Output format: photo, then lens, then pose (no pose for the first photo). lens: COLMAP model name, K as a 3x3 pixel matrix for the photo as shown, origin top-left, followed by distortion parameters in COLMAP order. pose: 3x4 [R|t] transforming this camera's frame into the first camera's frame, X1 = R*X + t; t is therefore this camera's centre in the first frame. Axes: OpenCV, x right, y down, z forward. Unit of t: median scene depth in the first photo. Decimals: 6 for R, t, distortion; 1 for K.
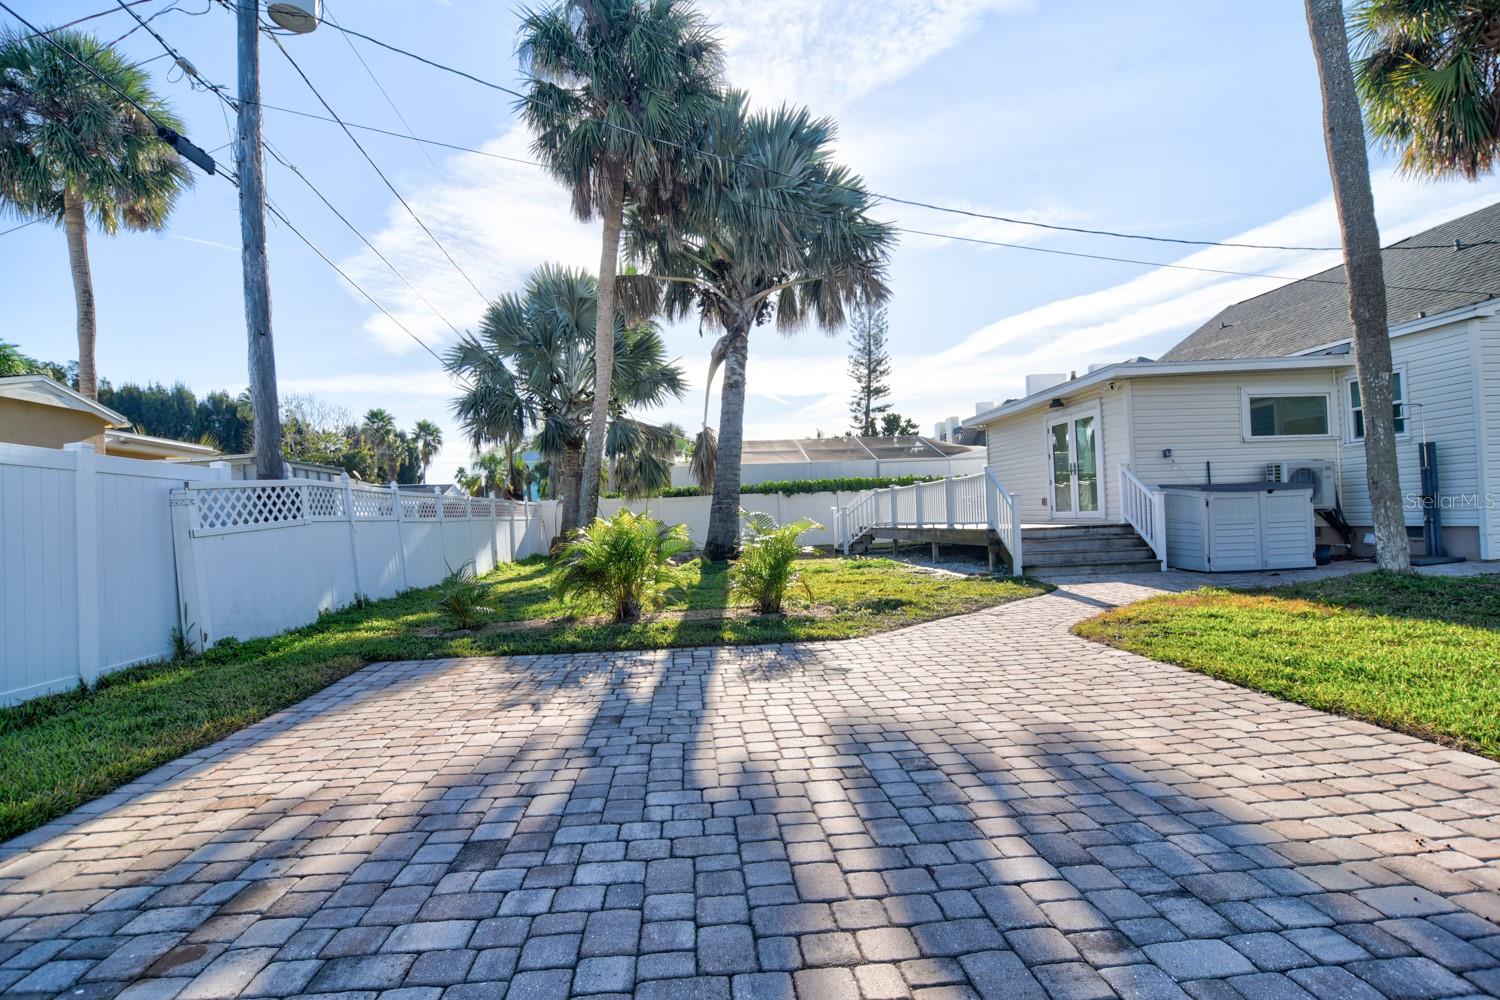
lens RADIAL K [[747.3, 0, 750.0], [0, 747.3, 500.0], [0, 0, 1]] dist [0.002244, -0.010951]
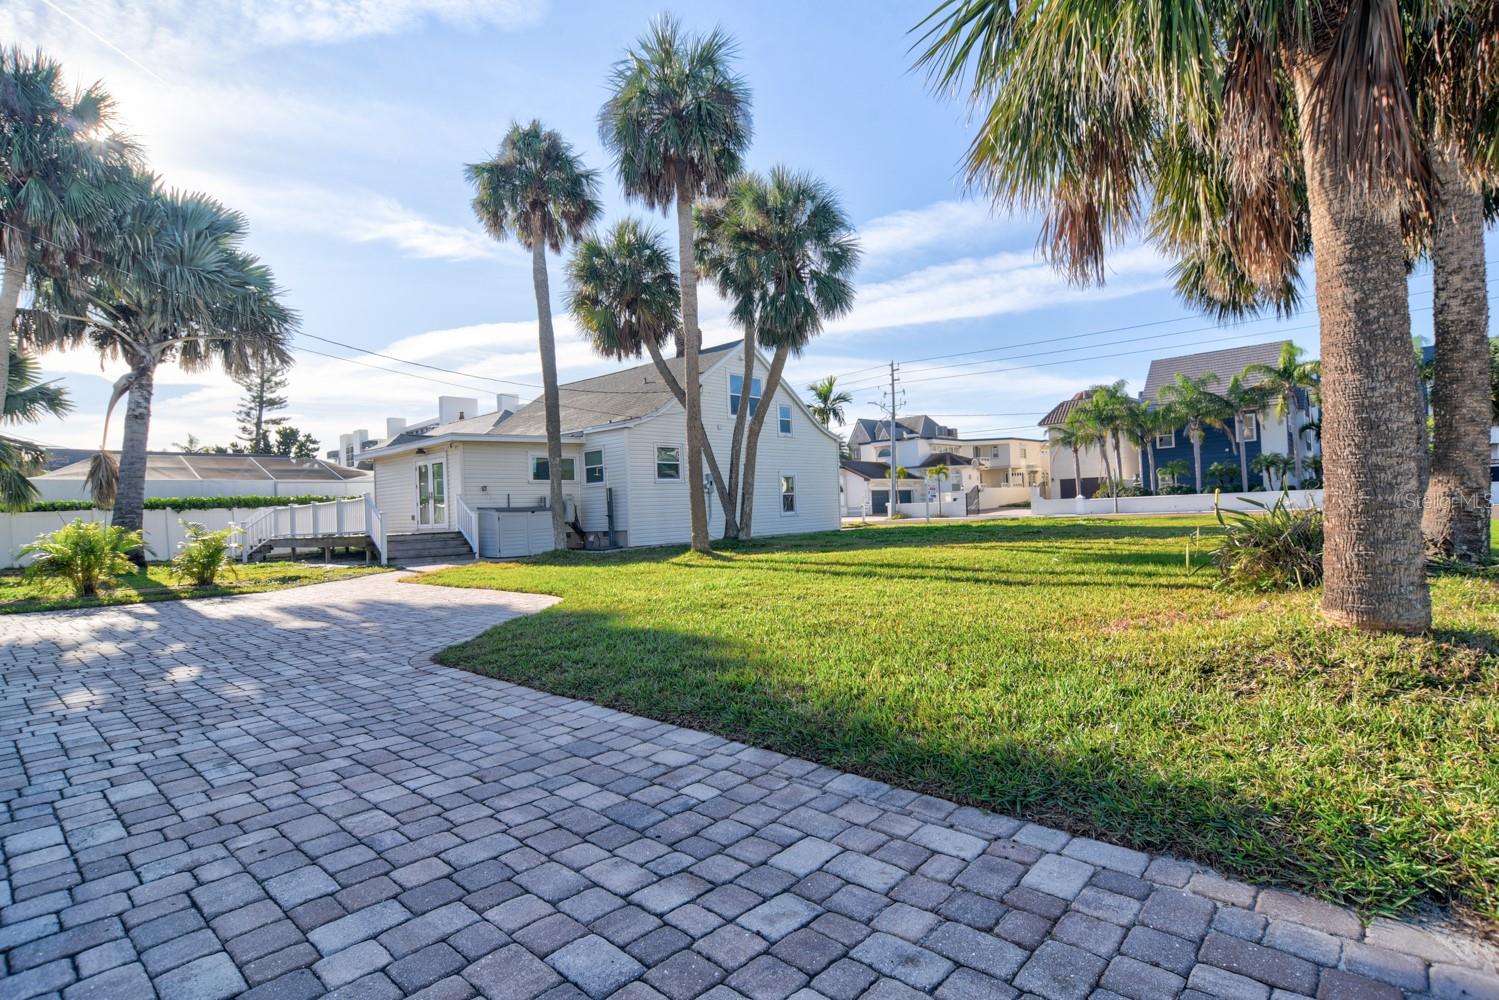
lens RADIAL K [[746.8, 0, 749.5], [0, 746.8, 500.0], [0, 0, 1]] dist [0.002244, -0.010951]
pose [[0.735423, 0.020051, 0.677311, -0.103409], [-0.003904, 0.999671, -0.025355, 0.002051], [-0.677597, 0.016003, 0.735260, -0.493205]]
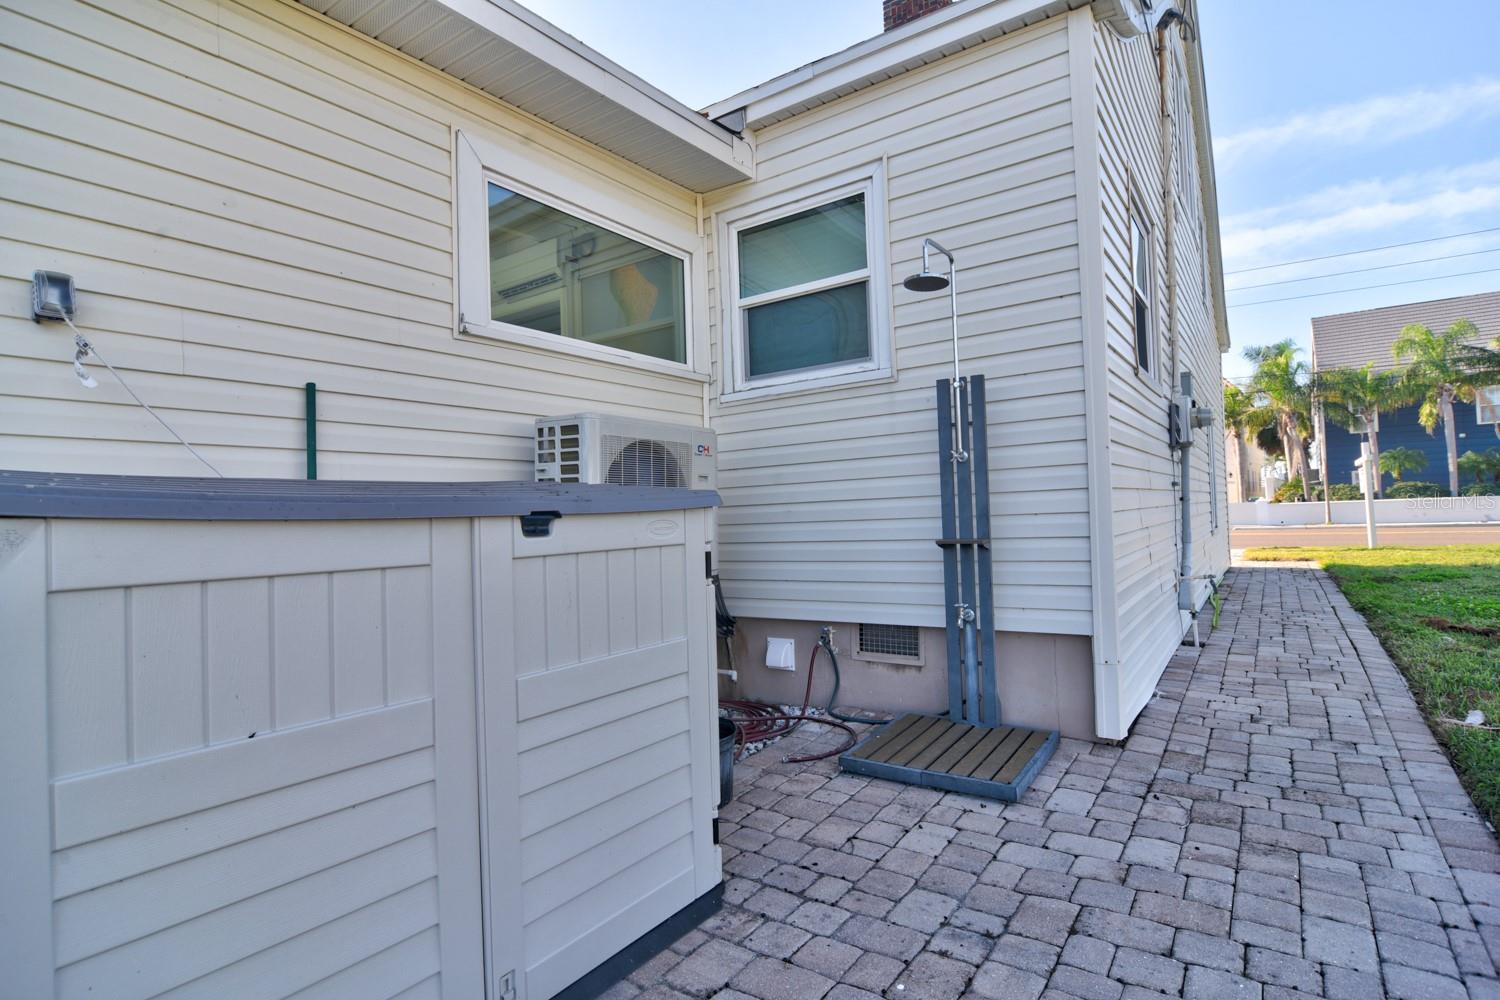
lens RADIAL K [[747.3, 0, 750.0], [0, 747.3, 500.0], [0, 0, 1]] dist [0.002244, -0.010951]
pose [[0.644053, 0.032681, 0.764283, 0.431804], [-0.008760, 0.999337, -0.035350, -0.007977], [-0.764931, 0.016072, 0.643912, 0.616966]]
